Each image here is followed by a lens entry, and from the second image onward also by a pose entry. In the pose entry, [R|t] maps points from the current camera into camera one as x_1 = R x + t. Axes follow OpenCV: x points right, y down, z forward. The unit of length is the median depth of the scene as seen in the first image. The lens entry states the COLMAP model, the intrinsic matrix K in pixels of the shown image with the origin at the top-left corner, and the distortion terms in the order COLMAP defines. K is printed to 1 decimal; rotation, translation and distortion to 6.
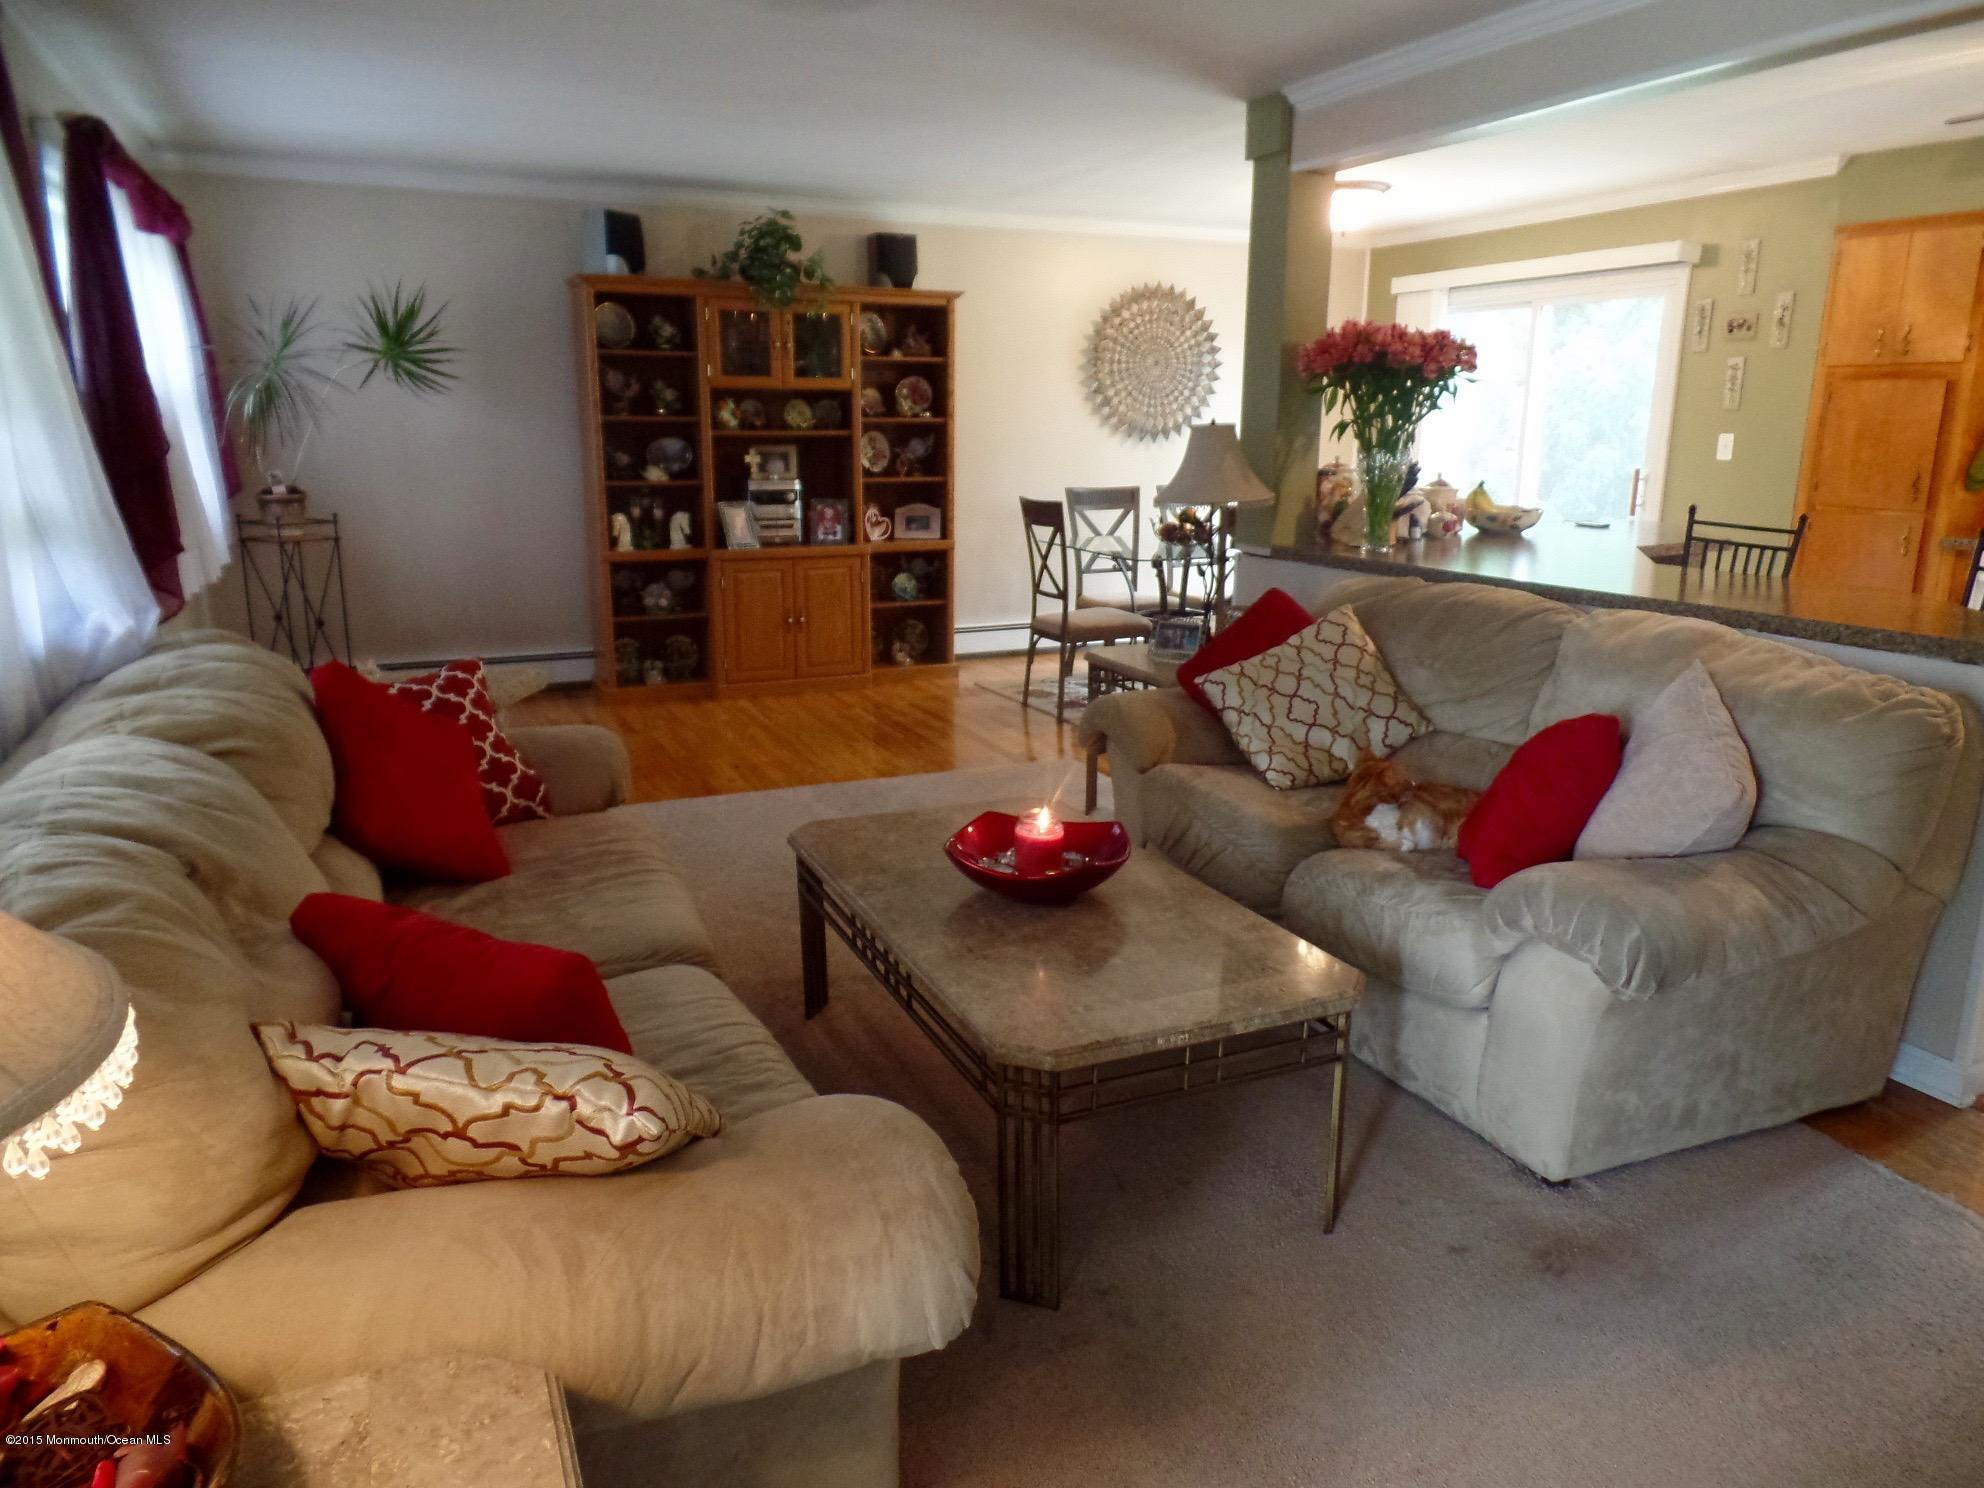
lens RADIAL K [[1381.7, 0, 998.6], [0, 1381.7, 743.4], [0, 0, 1]] dist [0.009224, 0.005562]
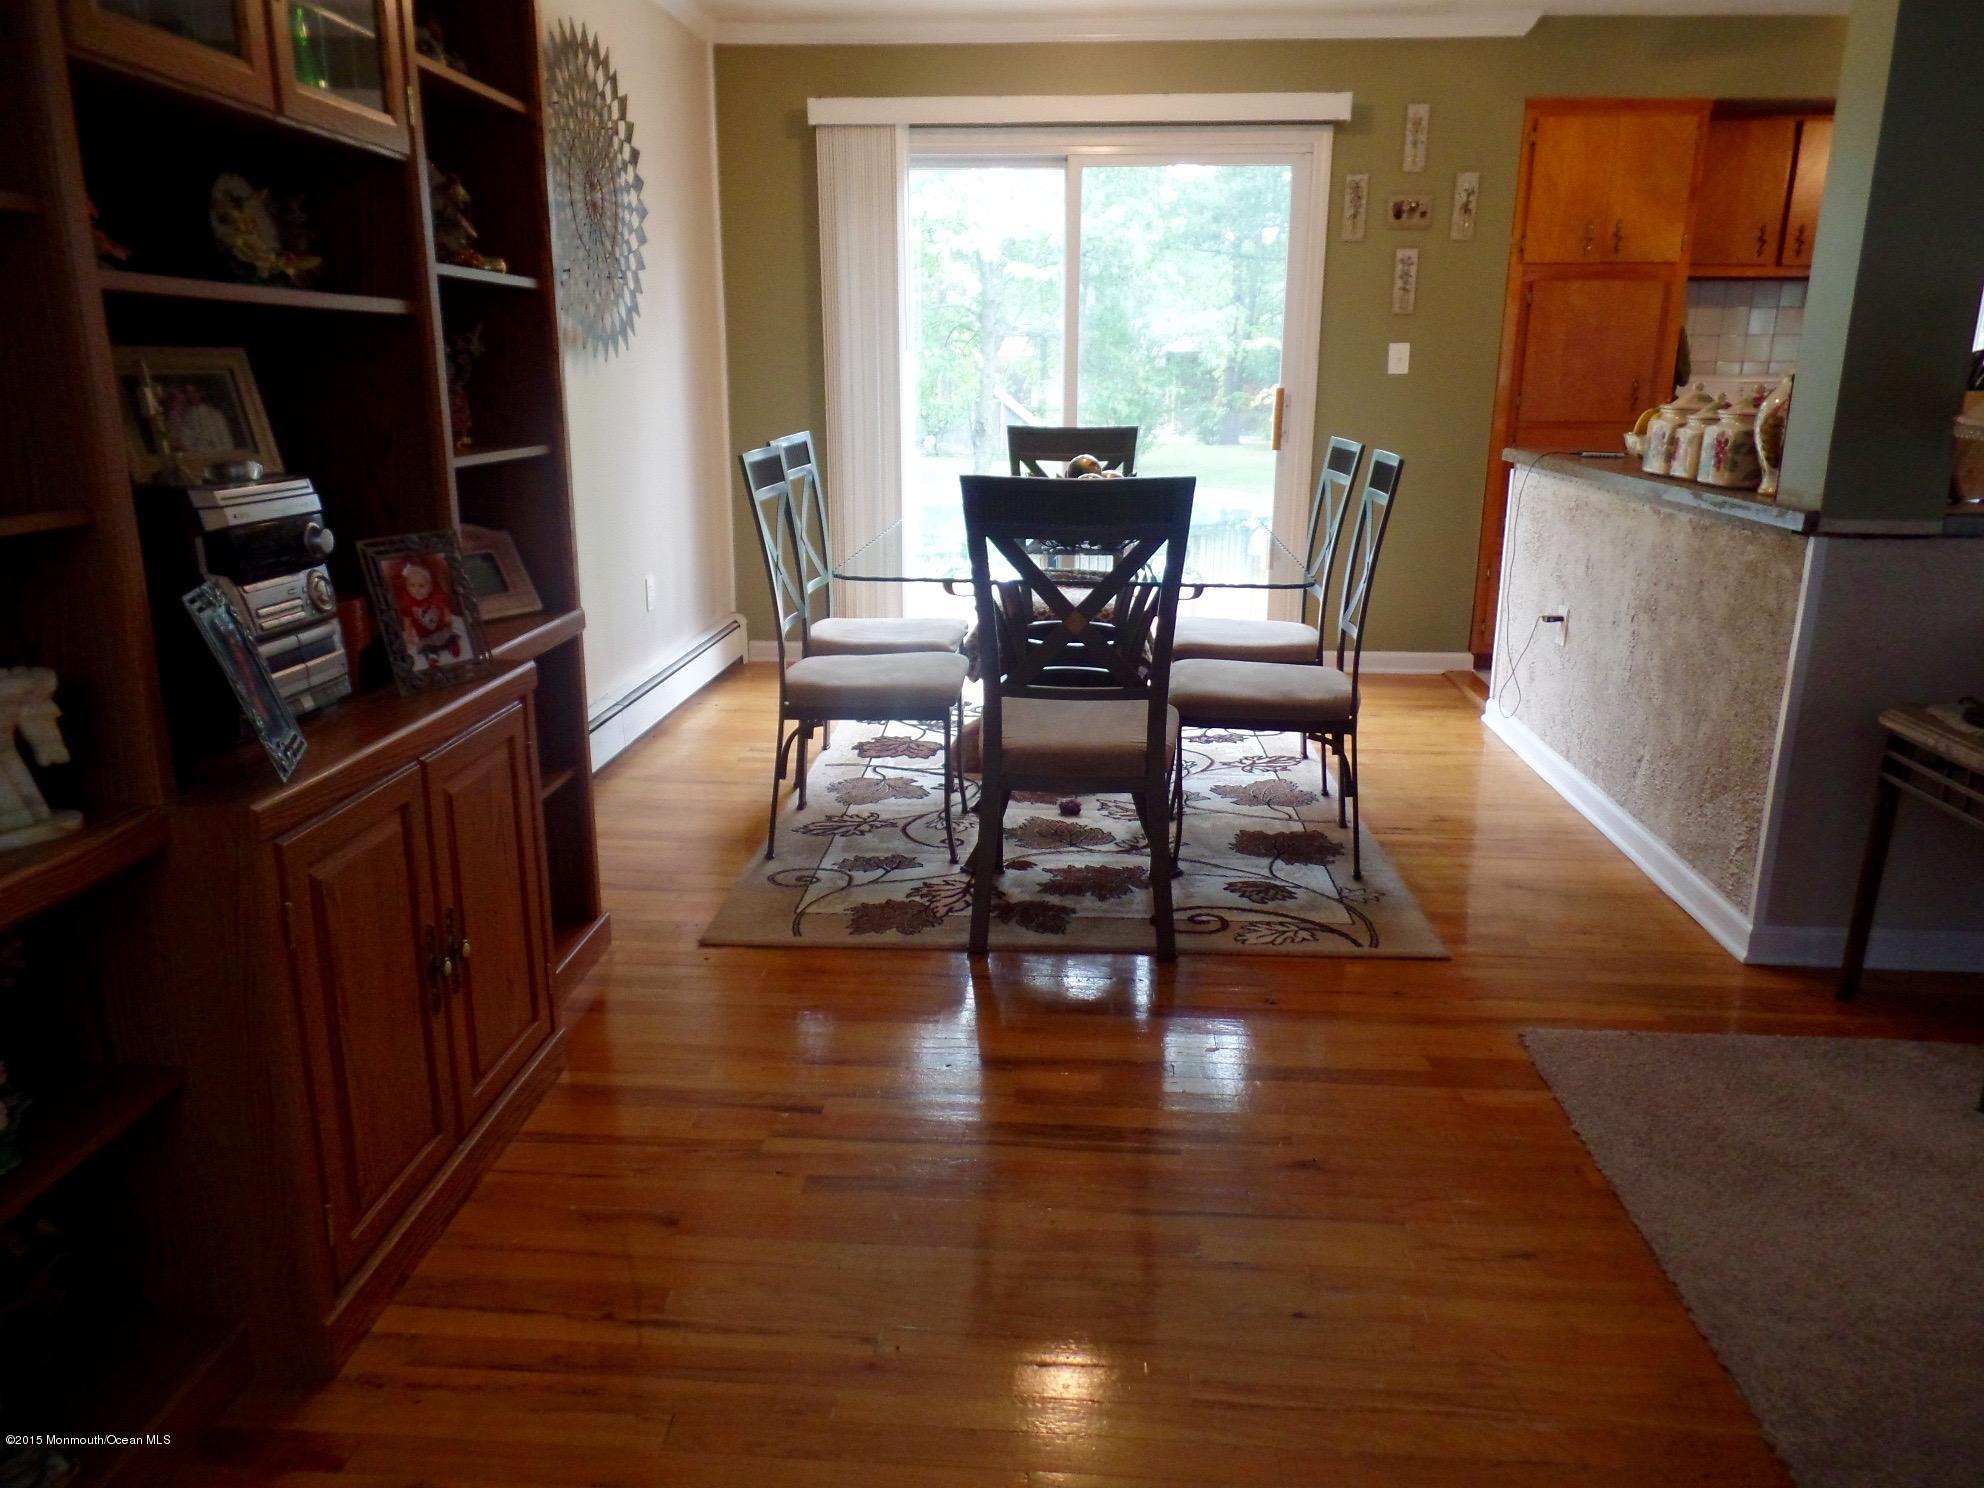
lens RADIAL K [[1381.7, 0, 1004.2], [0, 1381.7, 745.4], [0, 0, 1]] dist [0.009224, 0.005562]
pose [[0.469307, -0.234667, 0.851283, -0.350712], [0.203686, 0.966813, 0.154223, -0.163886], [-0.859222, 0.101016, 0.501530, 0.801548]]
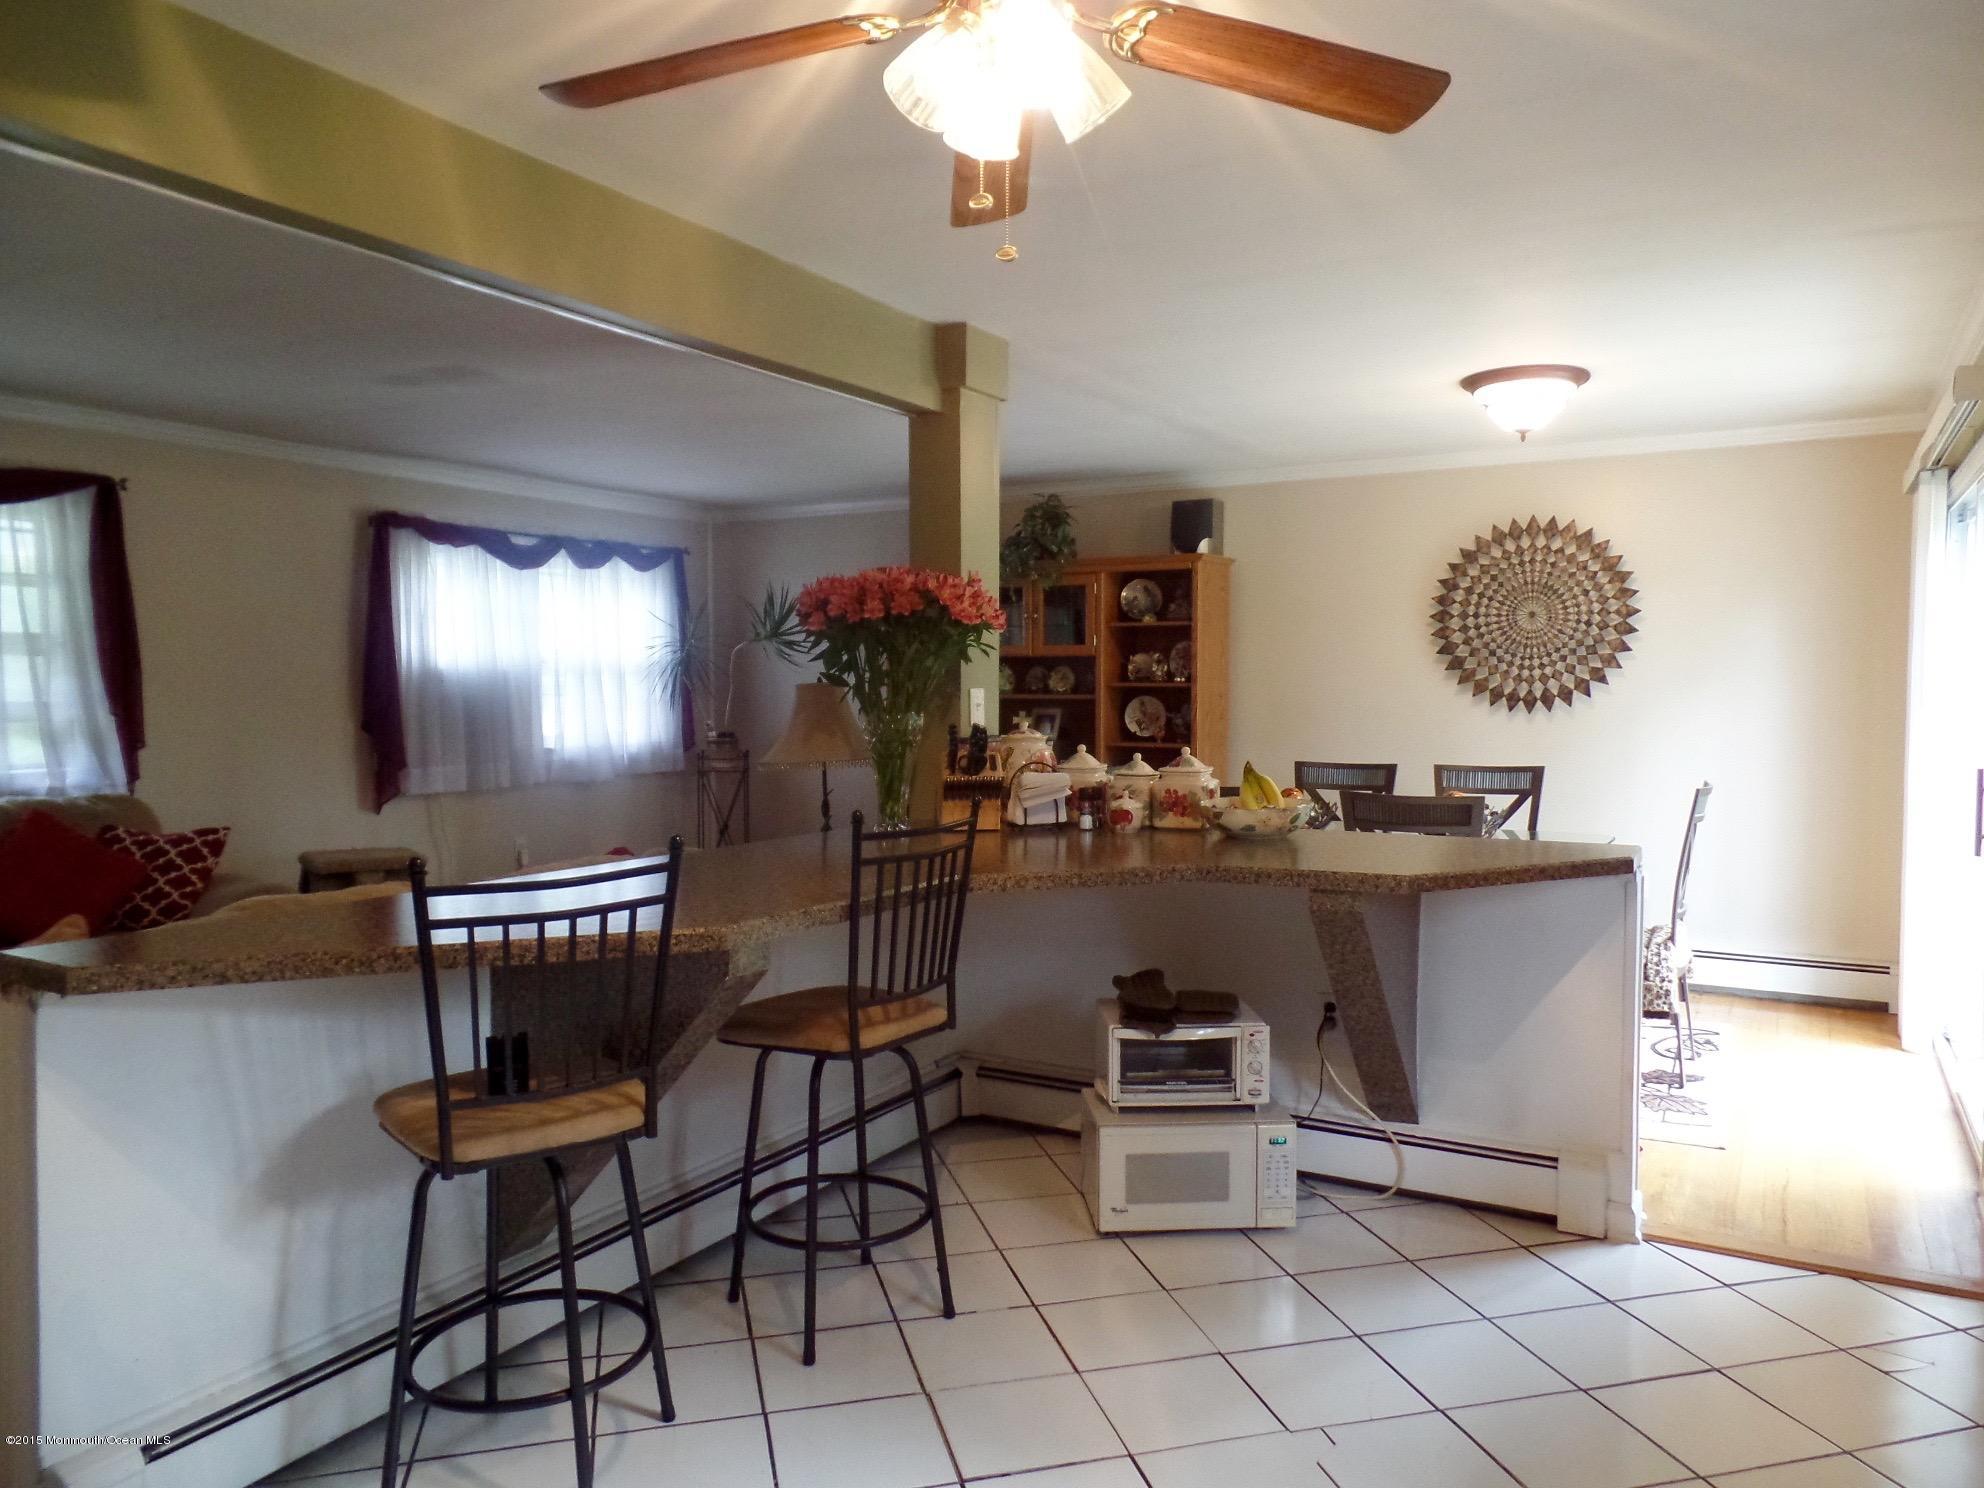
lens RADIAL K [[1381.7, 0, 972.0], [0, 1381.7, 750.7], [0, 0, 1]] dist [0.009224, 0.005562]
pose [[0.577829, 0.034219, -0.815440, 0.711105], [-0.190905, 0.977071, -0.094276, -0.079810], [0.793517, 0.210147, 0.571112, 0.389549]]
